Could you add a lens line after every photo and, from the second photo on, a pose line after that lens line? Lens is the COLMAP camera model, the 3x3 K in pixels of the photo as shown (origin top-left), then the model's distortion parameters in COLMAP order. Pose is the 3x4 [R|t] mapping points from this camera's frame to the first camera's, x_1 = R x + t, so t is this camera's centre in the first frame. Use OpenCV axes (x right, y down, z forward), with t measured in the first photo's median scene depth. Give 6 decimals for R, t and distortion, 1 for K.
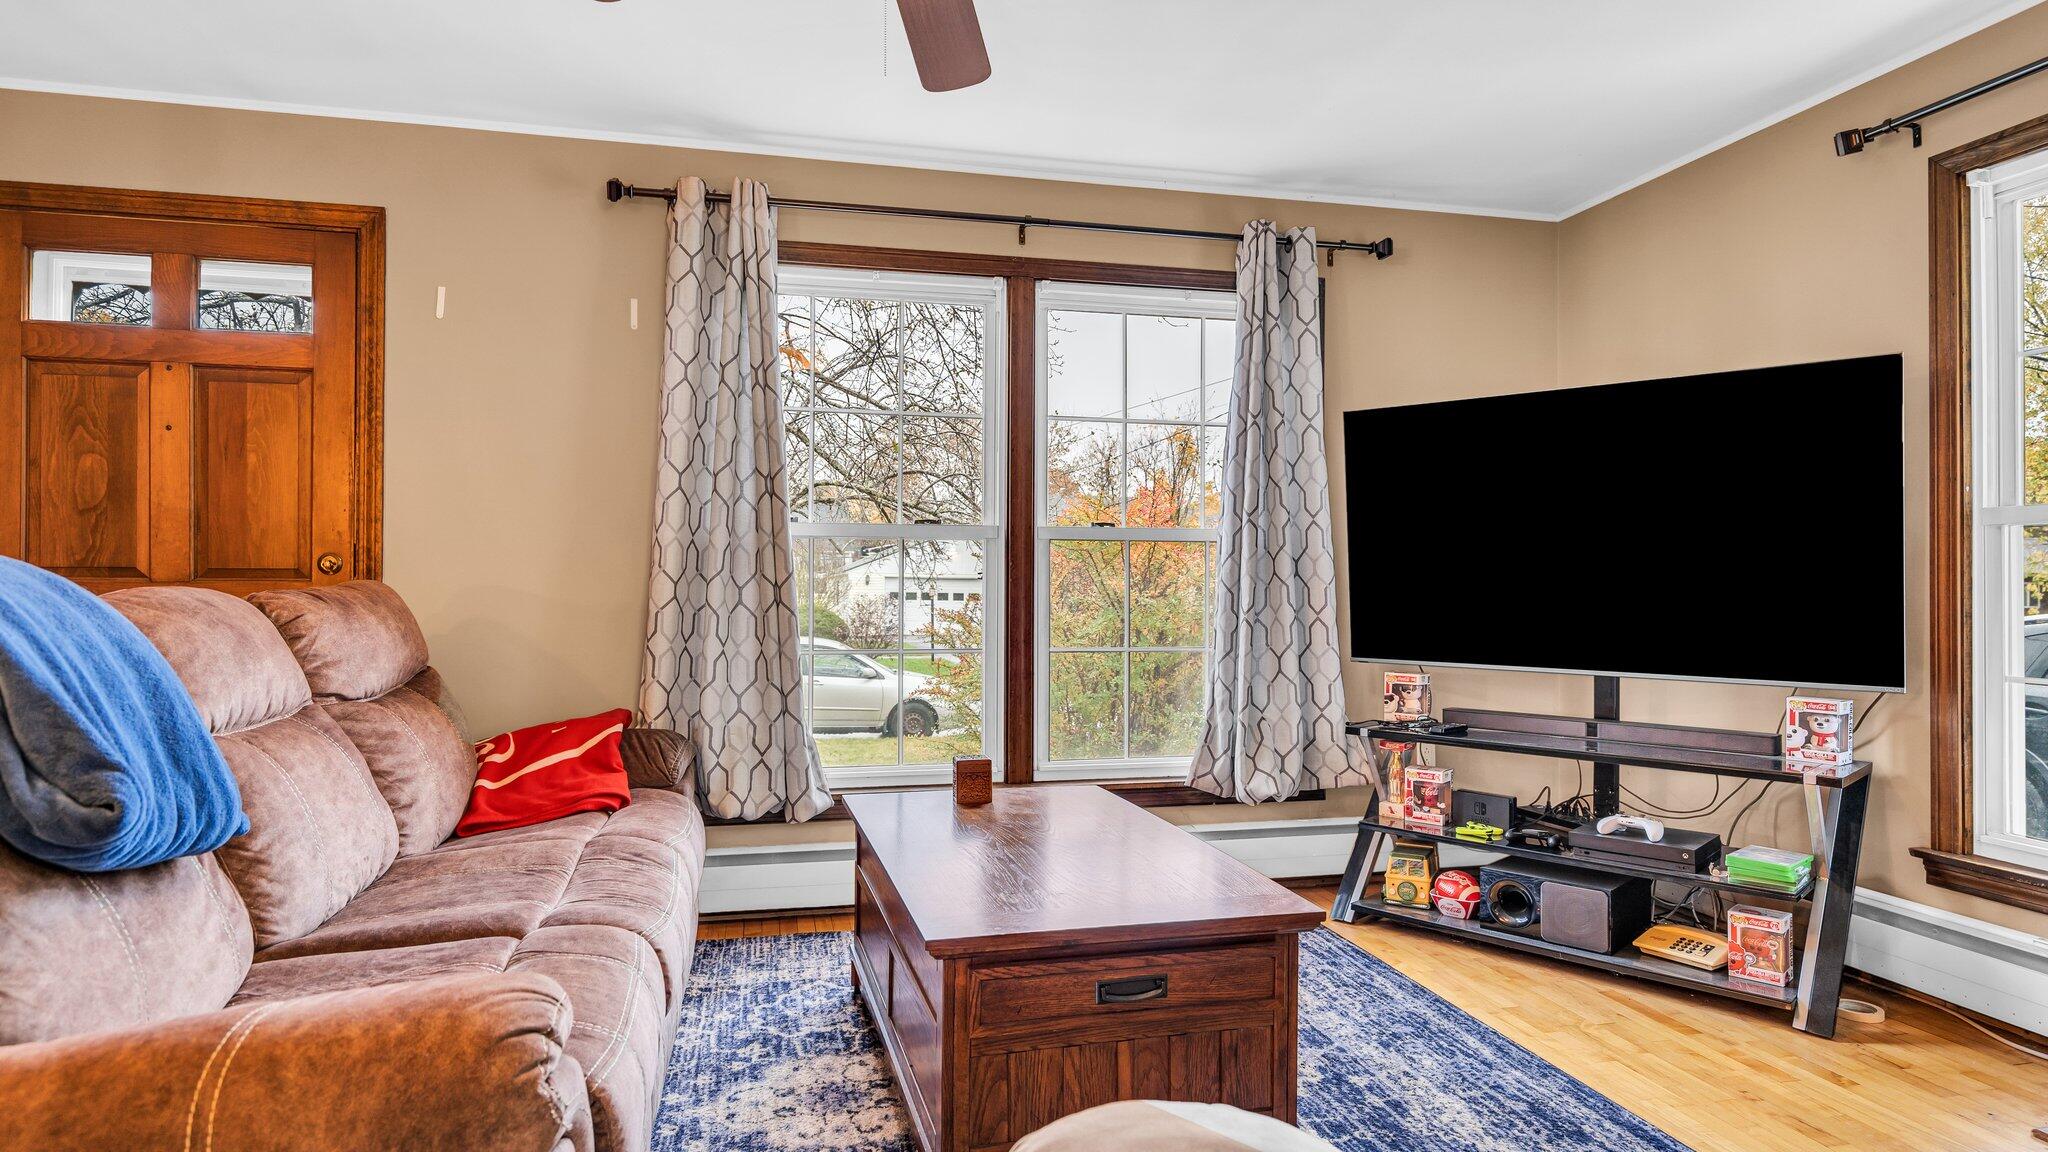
lens RADIAL K [[1116.4, 0, 1017.5], [0, 1116.4, 582.4], [0, 0, 1]] dist [0.007454, 0.001115]
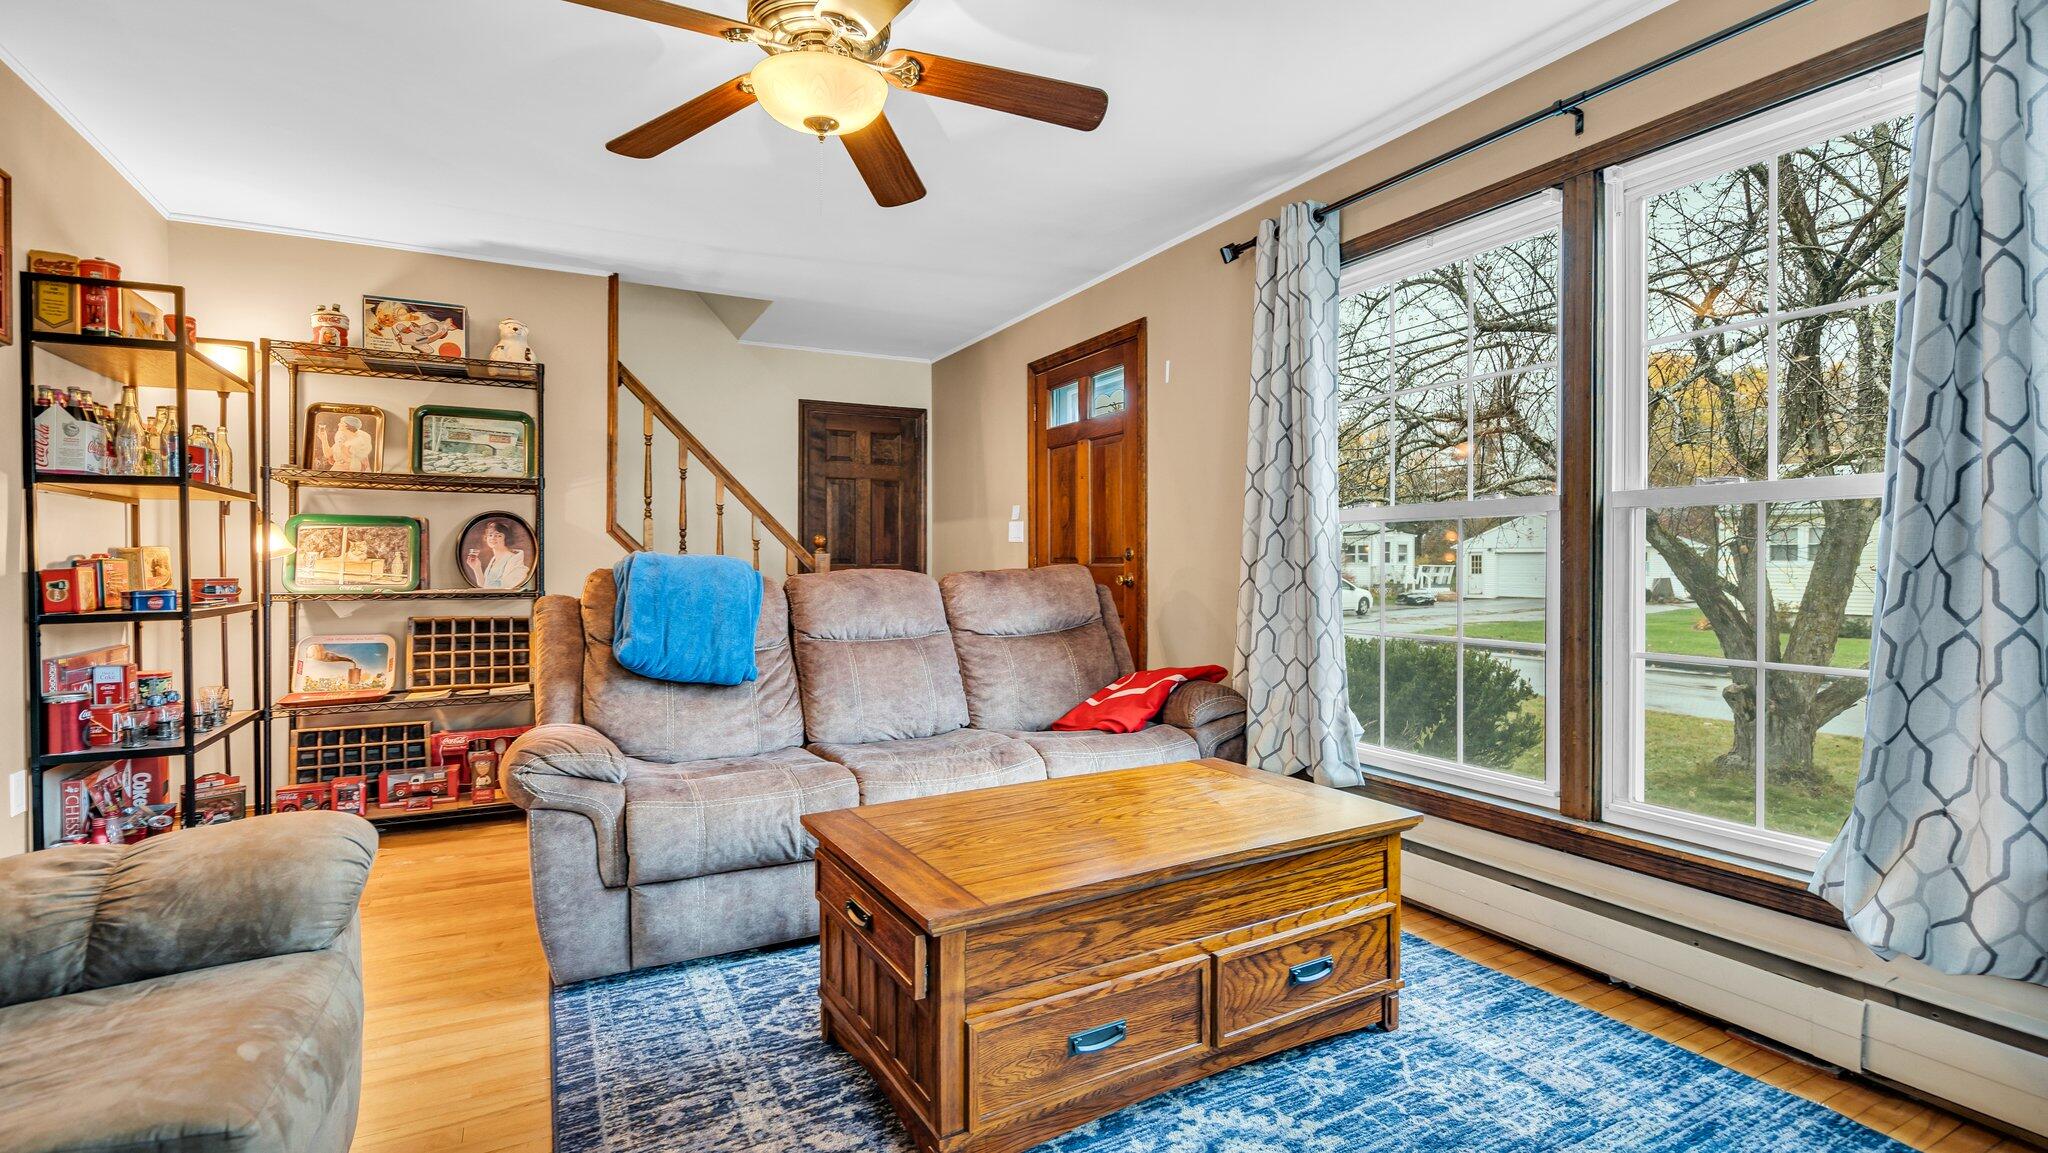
lens RADIAL K [[956.9, 0, 1029.0], [0, 956.9, 578.9], [0, 0, 1]] dist [-0.011357, 0.002811]
pose [[0.257891, 0.008306, -0.966138, 0.618359], [0.006403, 0.999926, 0.010305, 0.002560], [0.966153, -0.008844, 0.257819, 0.499713]]
